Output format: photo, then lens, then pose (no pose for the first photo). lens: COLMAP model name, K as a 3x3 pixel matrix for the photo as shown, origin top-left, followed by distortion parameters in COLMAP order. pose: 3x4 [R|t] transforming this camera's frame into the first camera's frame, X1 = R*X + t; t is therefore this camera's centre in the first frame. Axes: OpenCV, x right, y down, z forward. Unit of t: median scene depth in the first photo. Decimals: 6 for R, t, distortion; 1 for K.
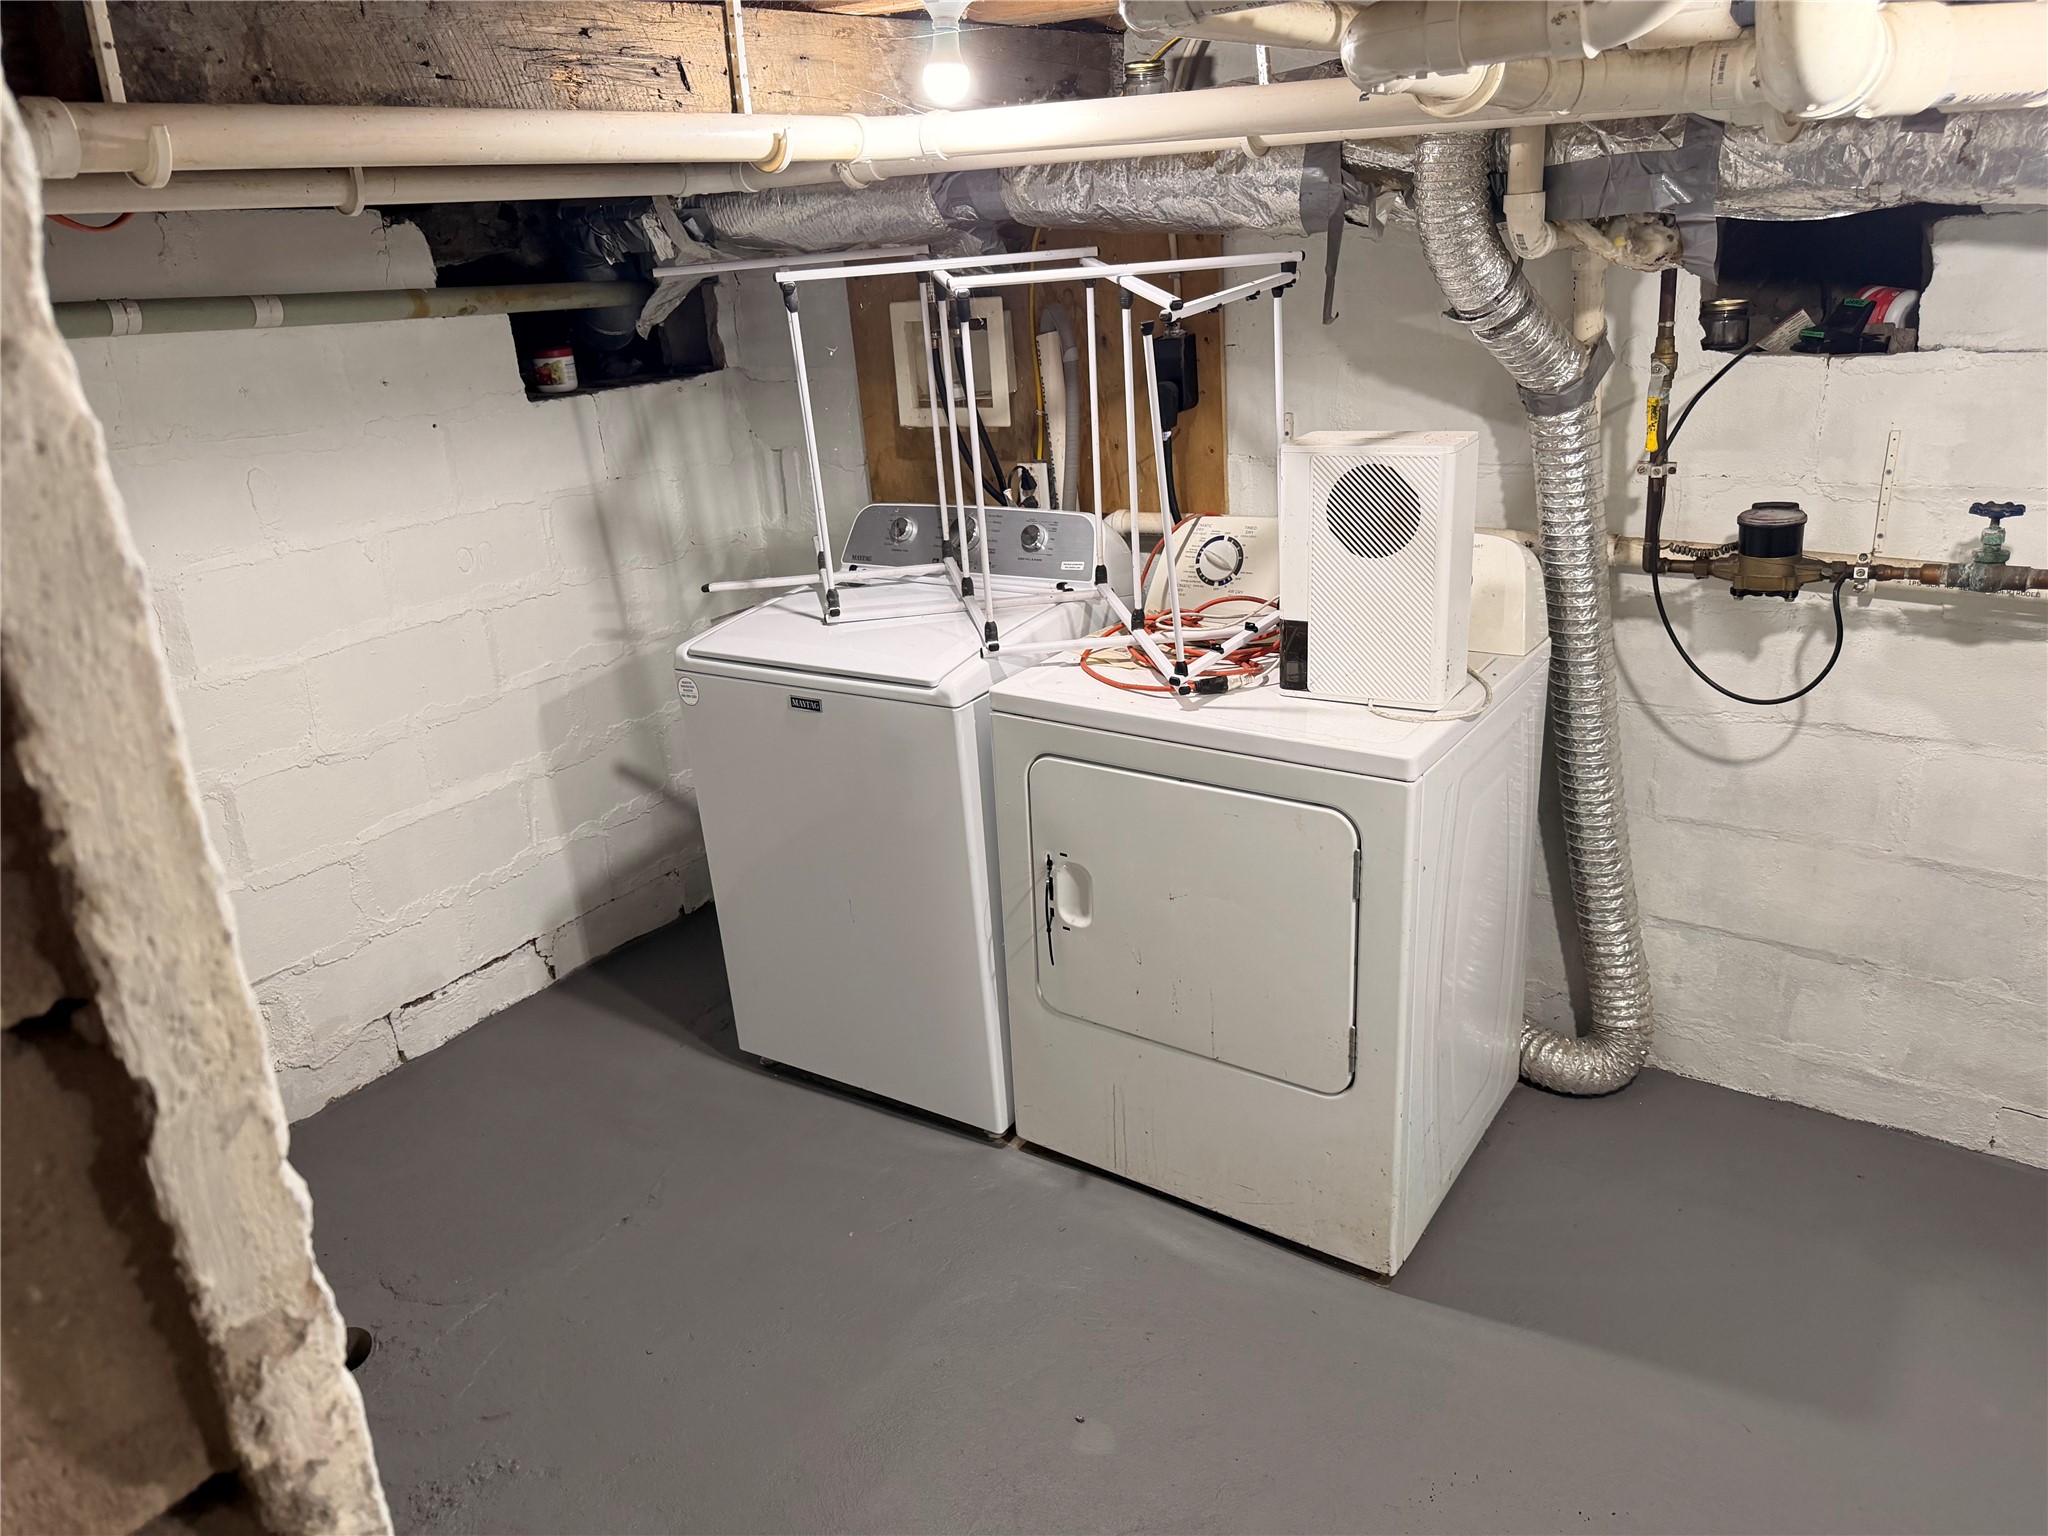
lens RADIAL K [[1459.3, 0, 1027.1], [0, 1459.3, 769.4], [0, 0, 1]] dist [-0.007283, 0.000767]
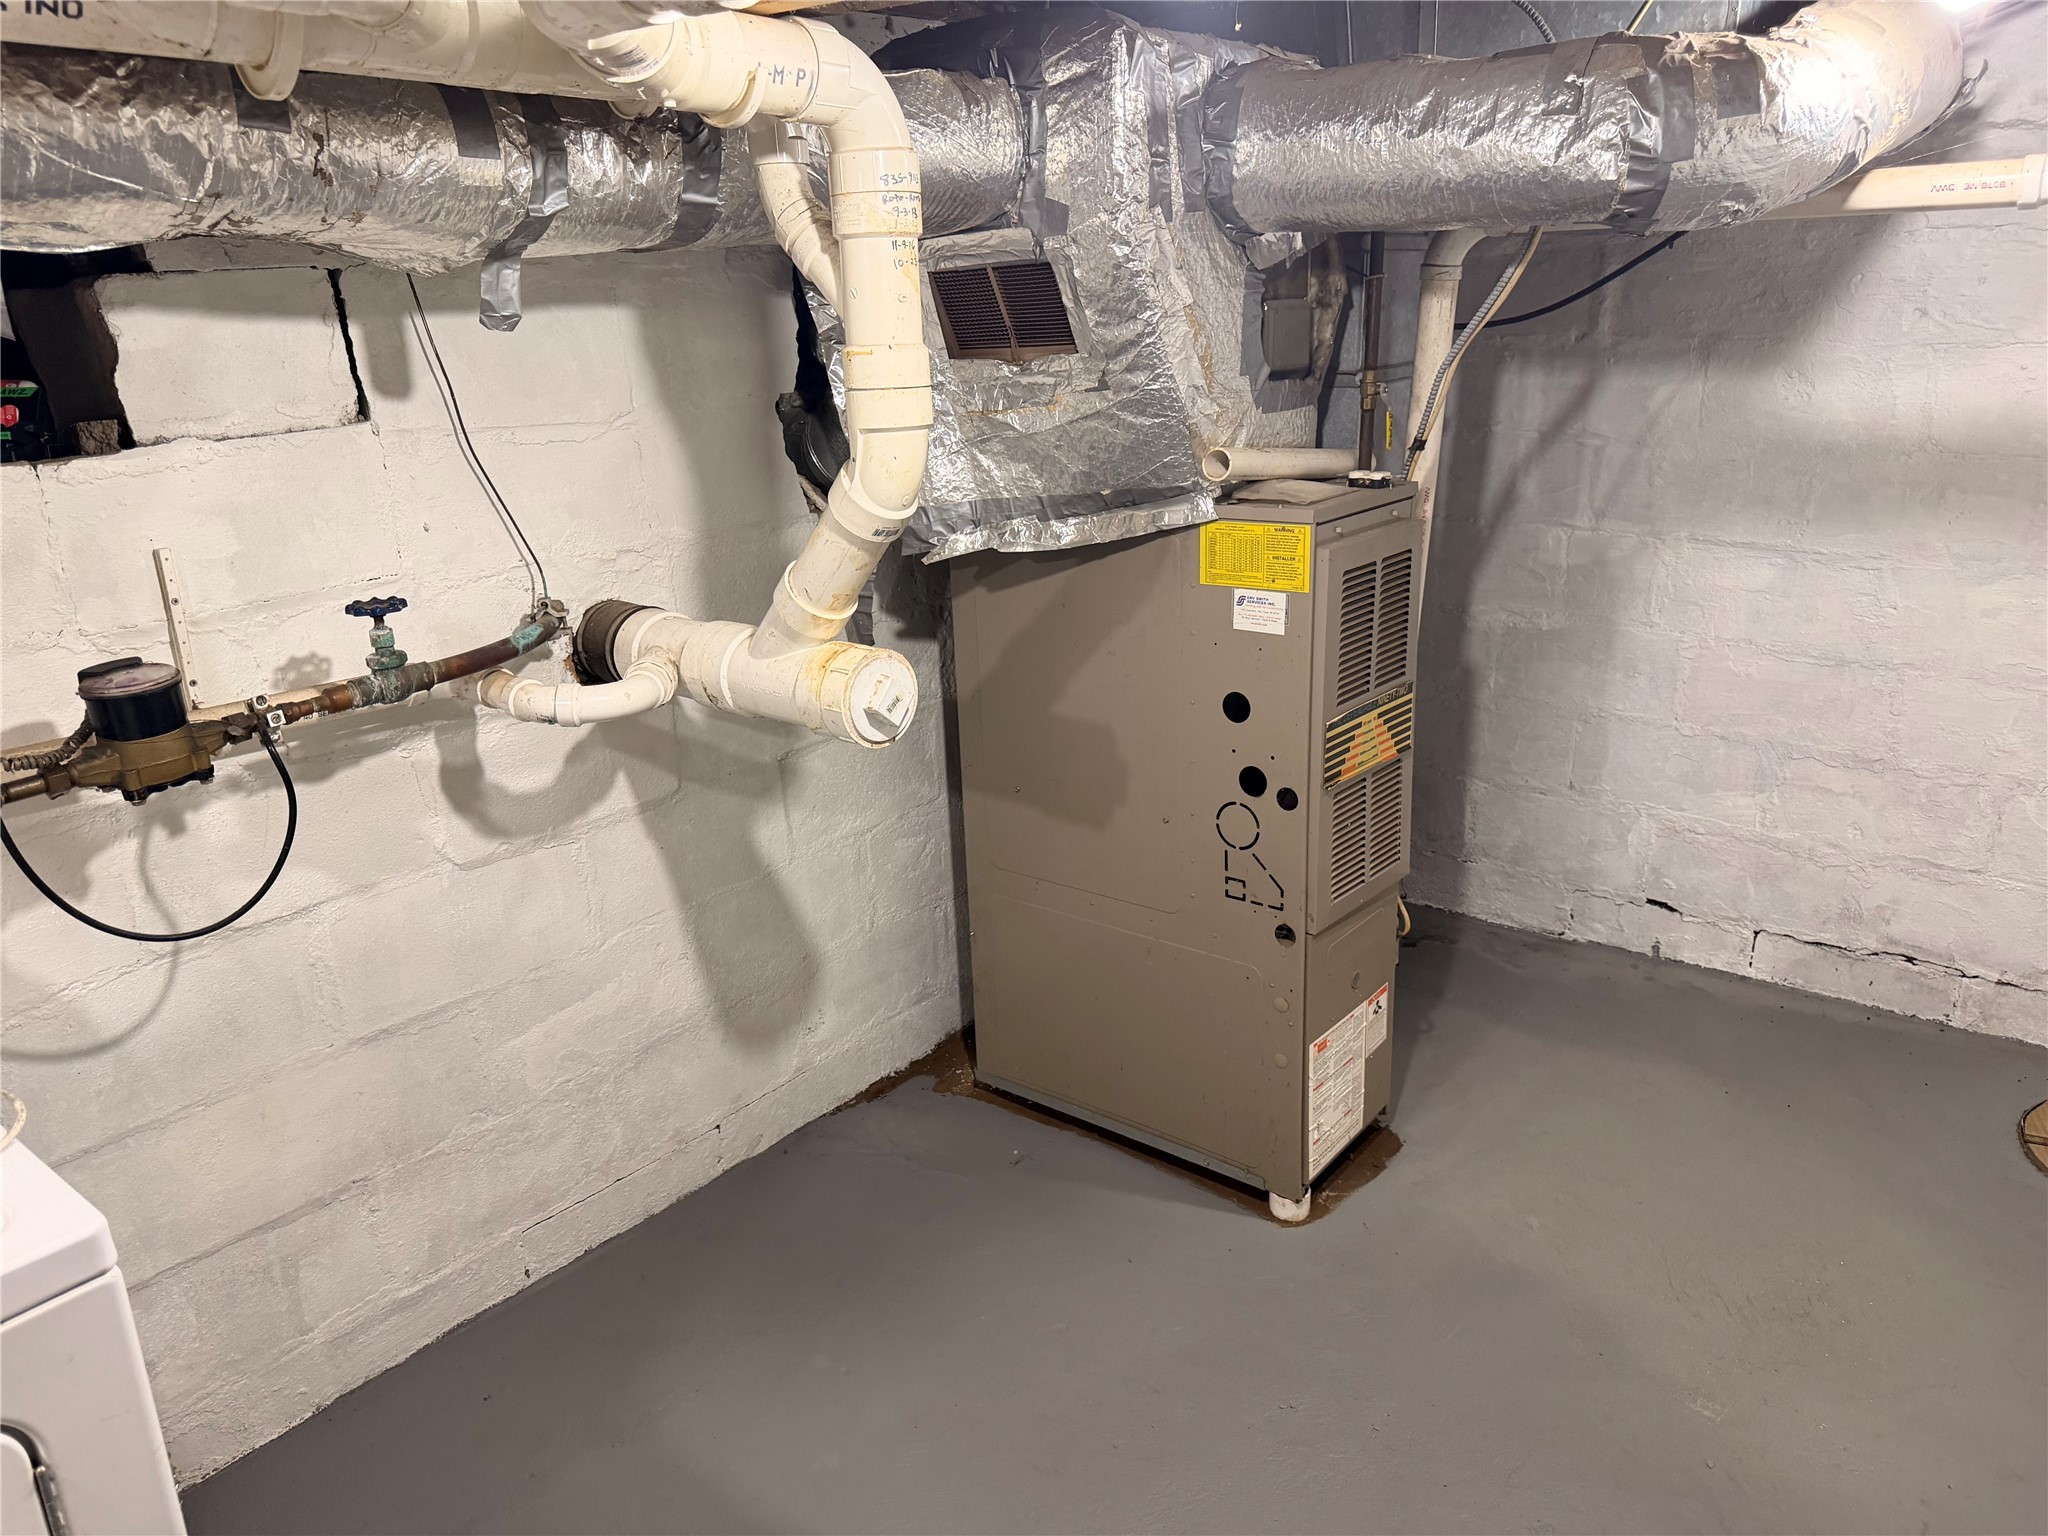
lens RADIAL K [[1459.3, 0, 1025.2], [0, 1459.3, 767.6], [0, 0, 1]] dist [-0.007283, 0.000767]
pose [[0.061076, -0.252353, 0.965706, -0.141719], [0.377043, 0.901660, 0.211771, -0.120738], [-0.924180, 0.351179, 0.150217, 0.509825]]
